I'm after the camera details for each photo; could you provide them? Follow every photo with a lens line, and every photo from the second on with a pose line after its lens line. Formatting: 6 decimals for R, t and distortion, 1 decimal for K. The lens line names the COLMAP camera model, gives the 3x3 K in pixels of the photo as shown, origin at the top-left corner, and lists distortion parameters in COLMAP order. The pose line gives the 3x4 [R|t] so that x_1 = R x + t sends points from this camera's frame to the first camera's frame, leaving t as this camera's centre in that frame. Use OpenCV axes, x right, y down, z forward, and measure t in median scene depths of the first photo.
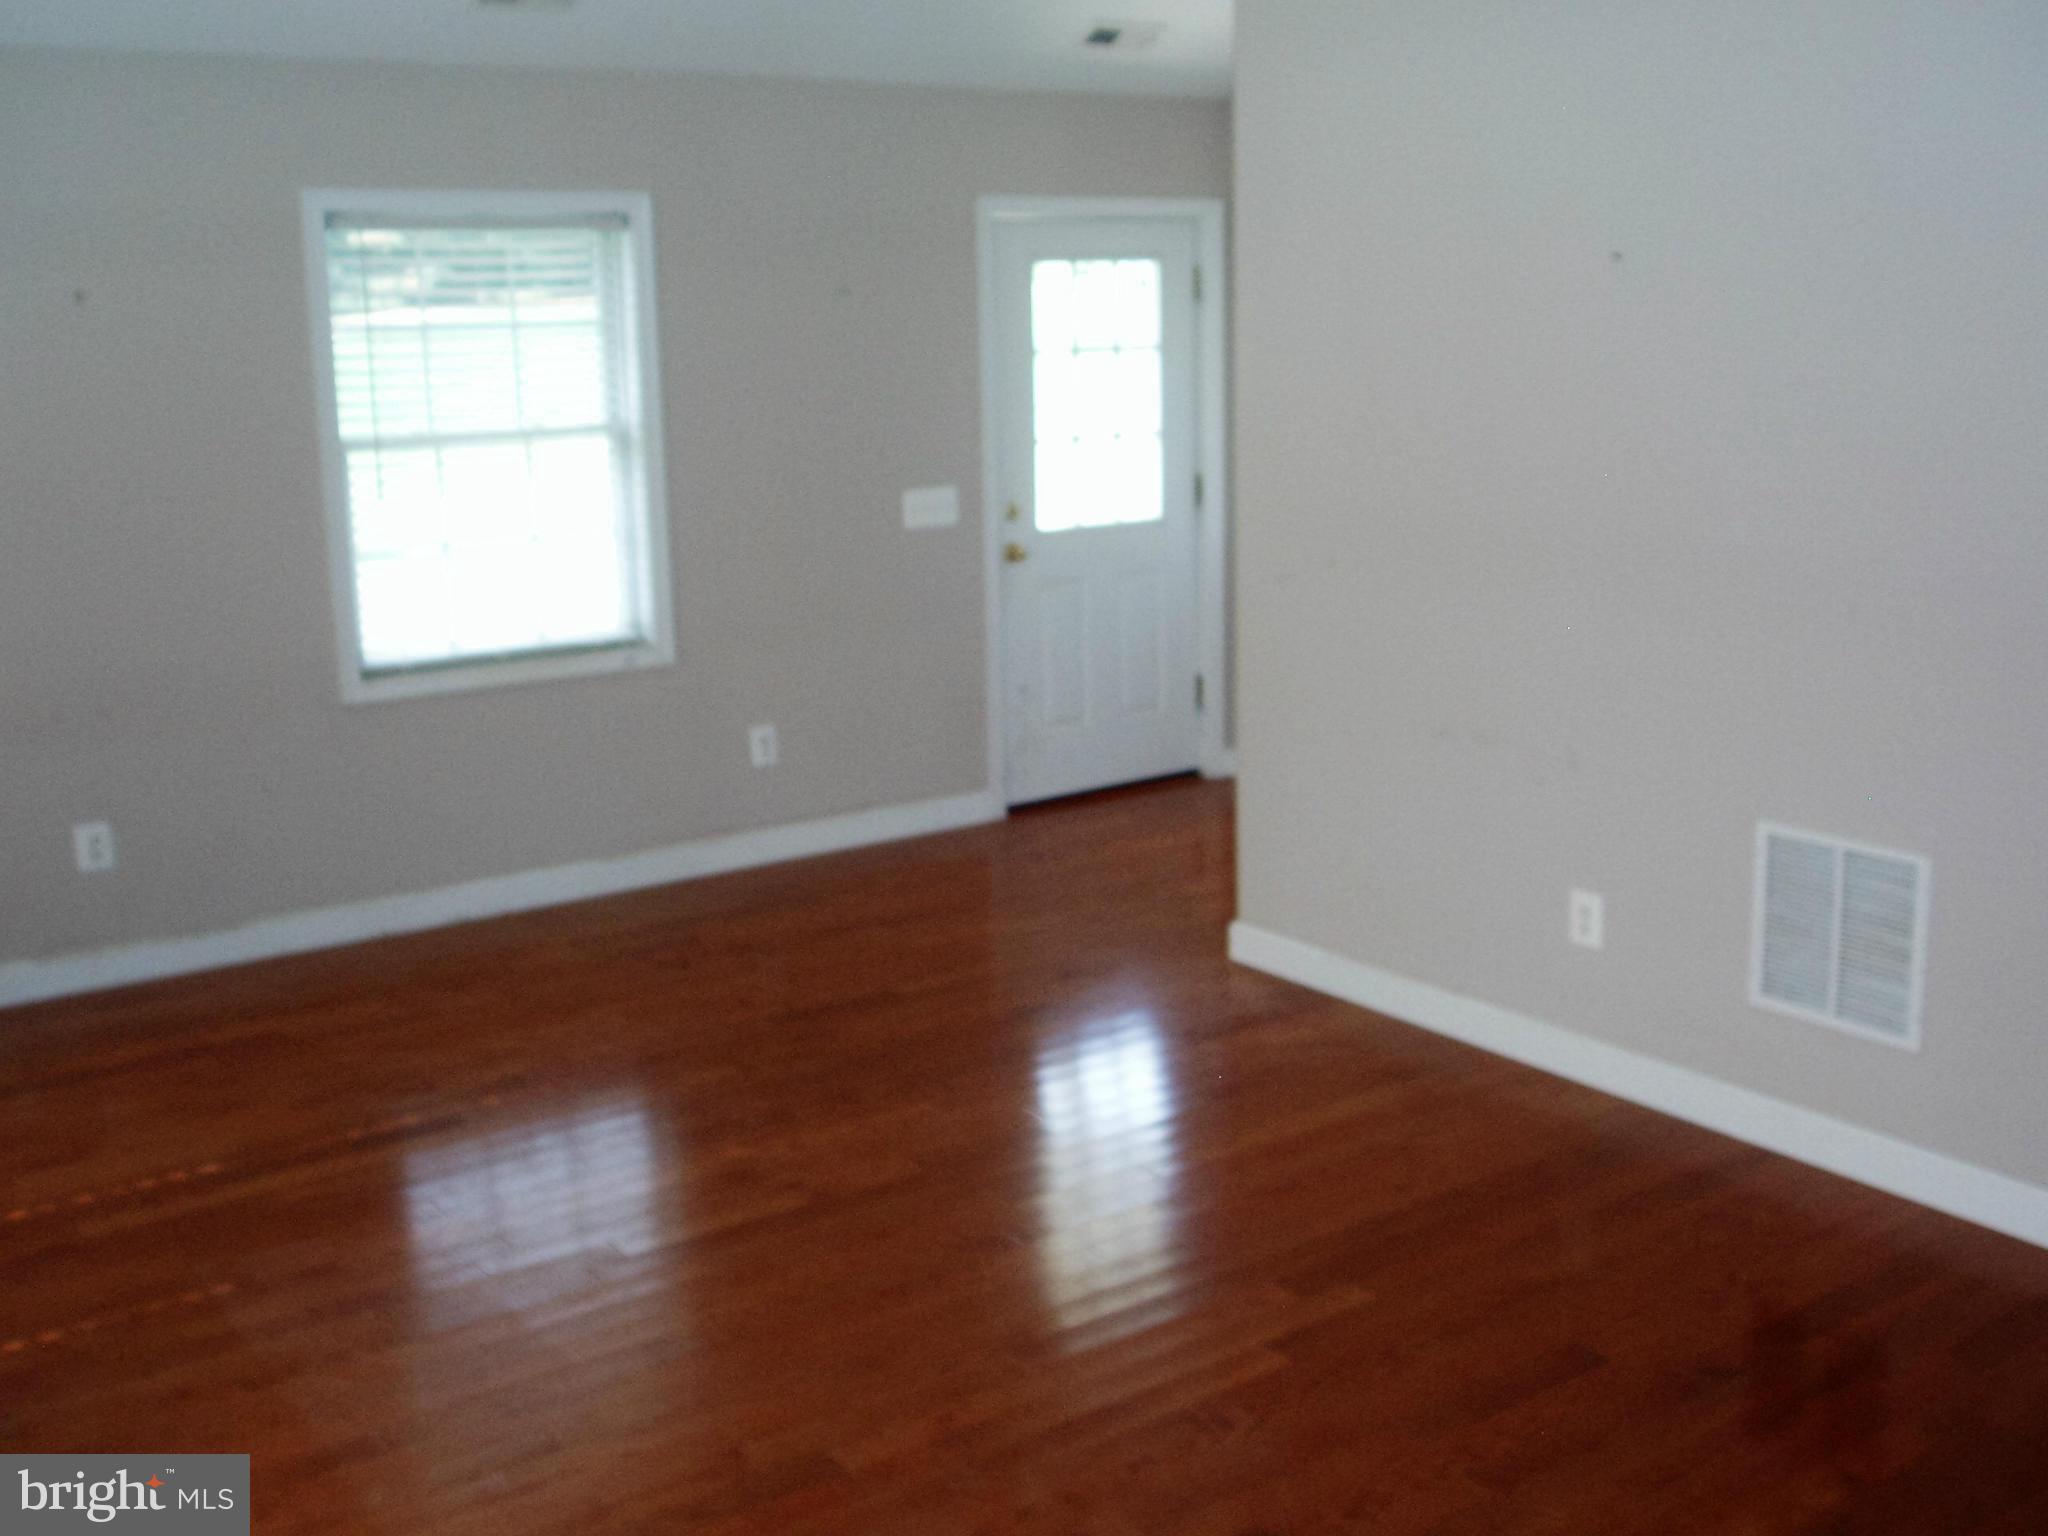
lens RADIAL K [[2117.7, 0, 1036.8], [0, 2117.7, 772.5], [0, 0, 1]] dist [-0.027689, 0.000000]
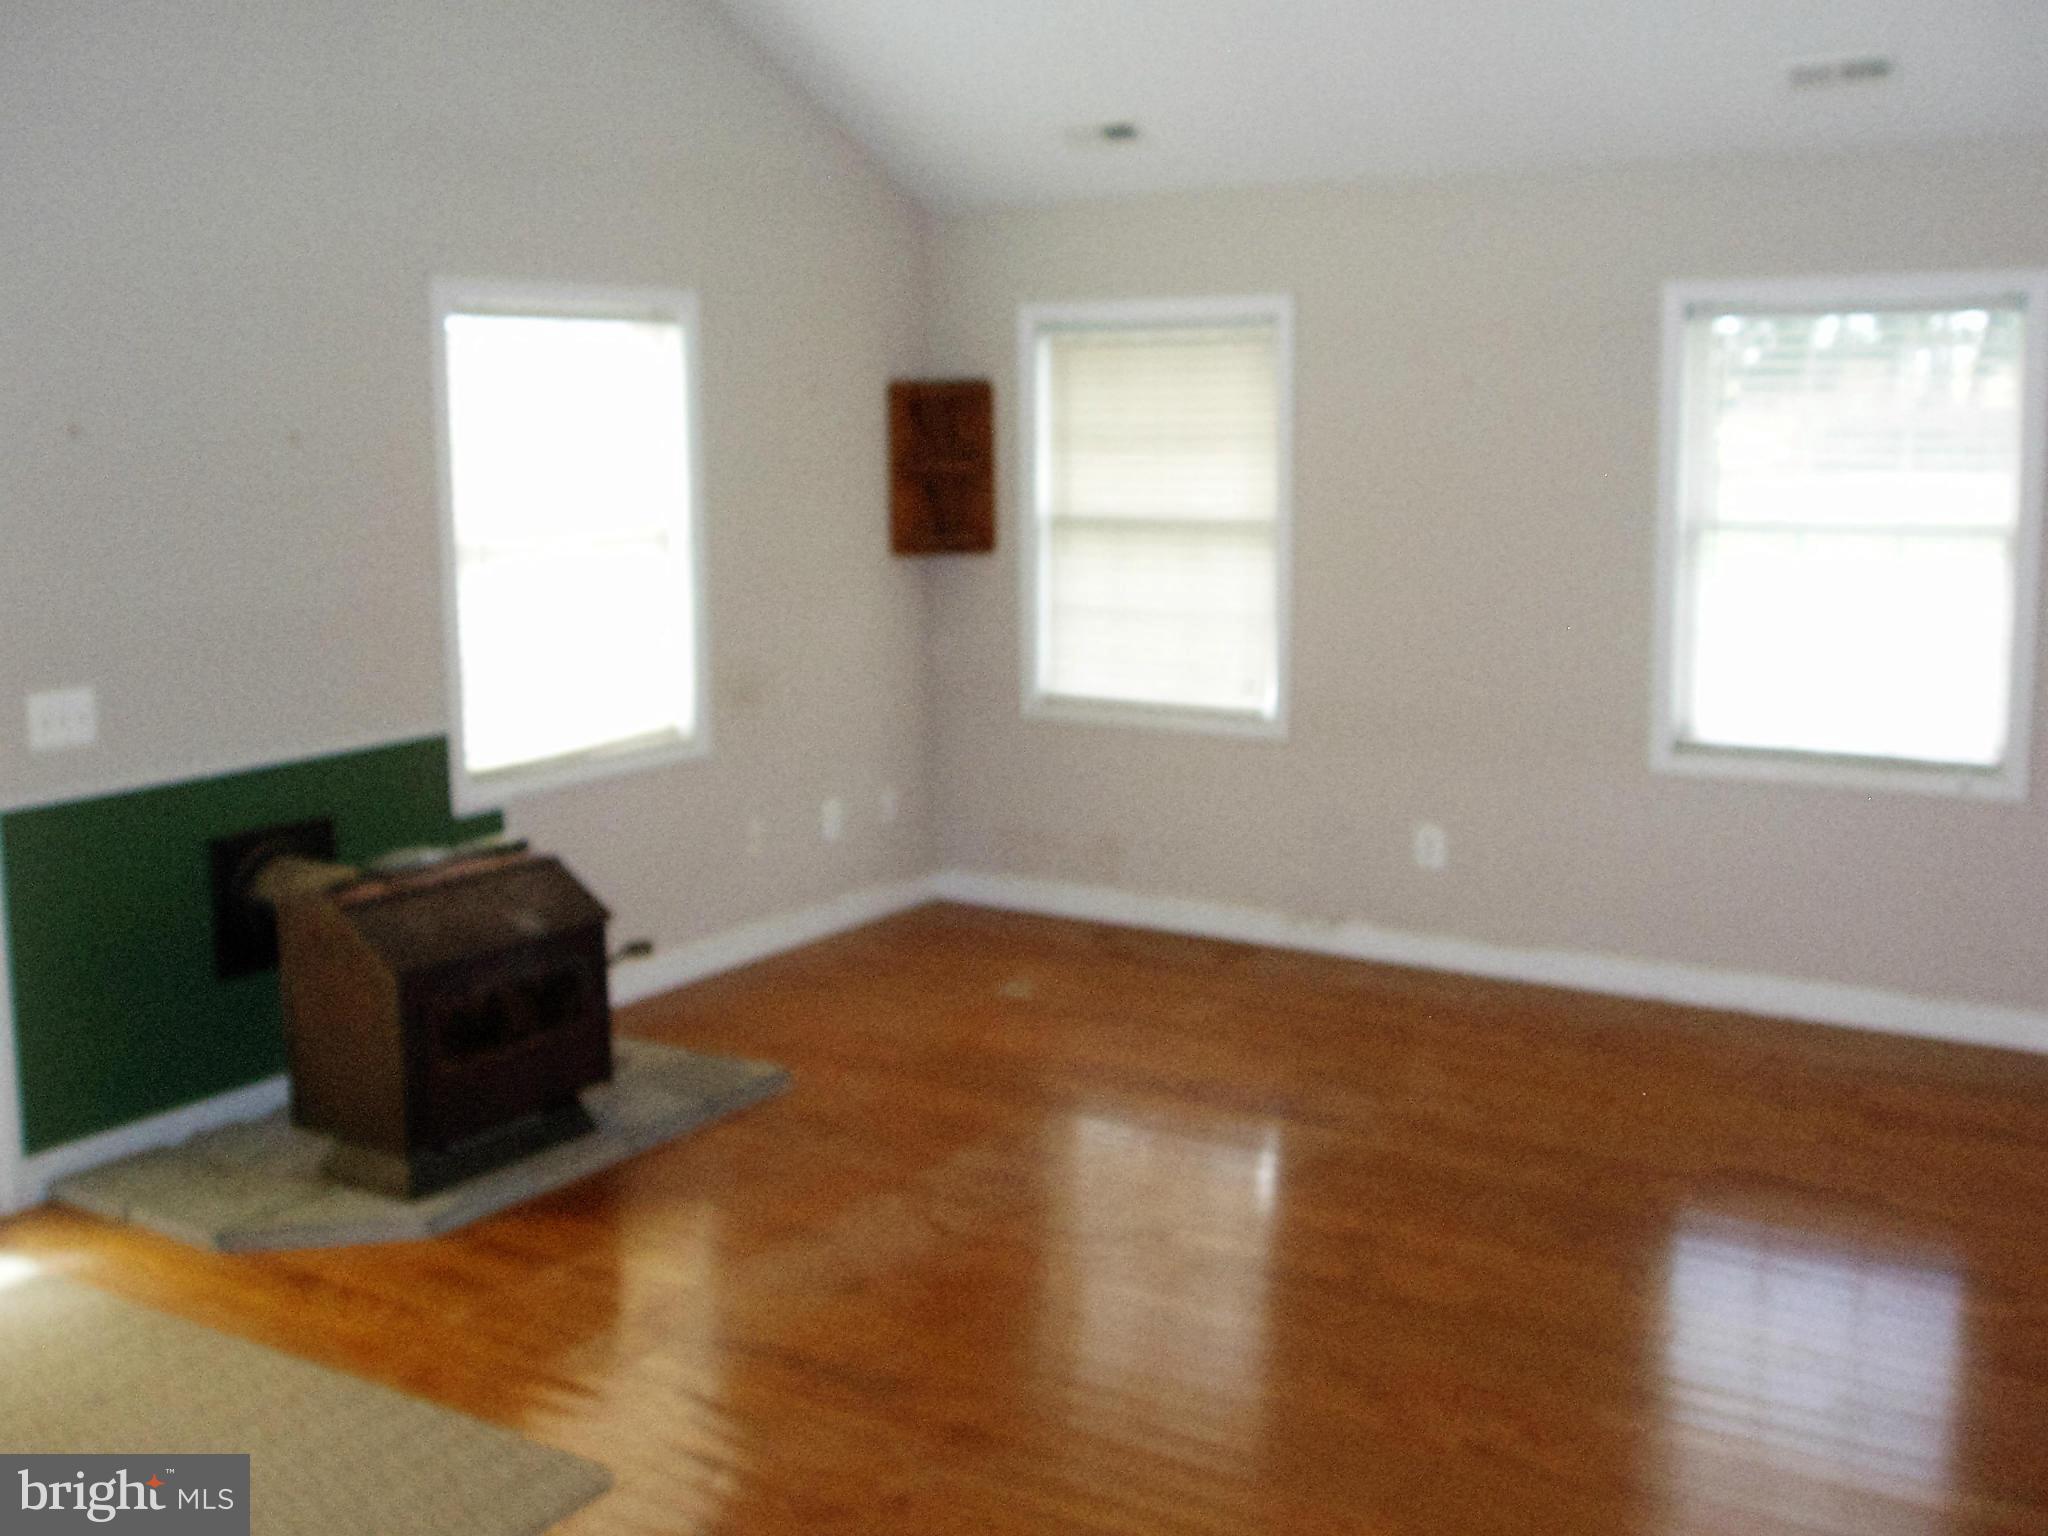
lens RADIAL K [[2117.7, 0, 1037.4], [0, 2117.7, 767.7], [0, 0, 1]] dist [-0.027689, 0.000000]
pose [[0.385630, 0.171690, -0.906538, 0.523889], [-0.203401, 0.974181, 0.097977, -0.077285], [0.899954, 0.146608, 0.410596, 0.309317]]
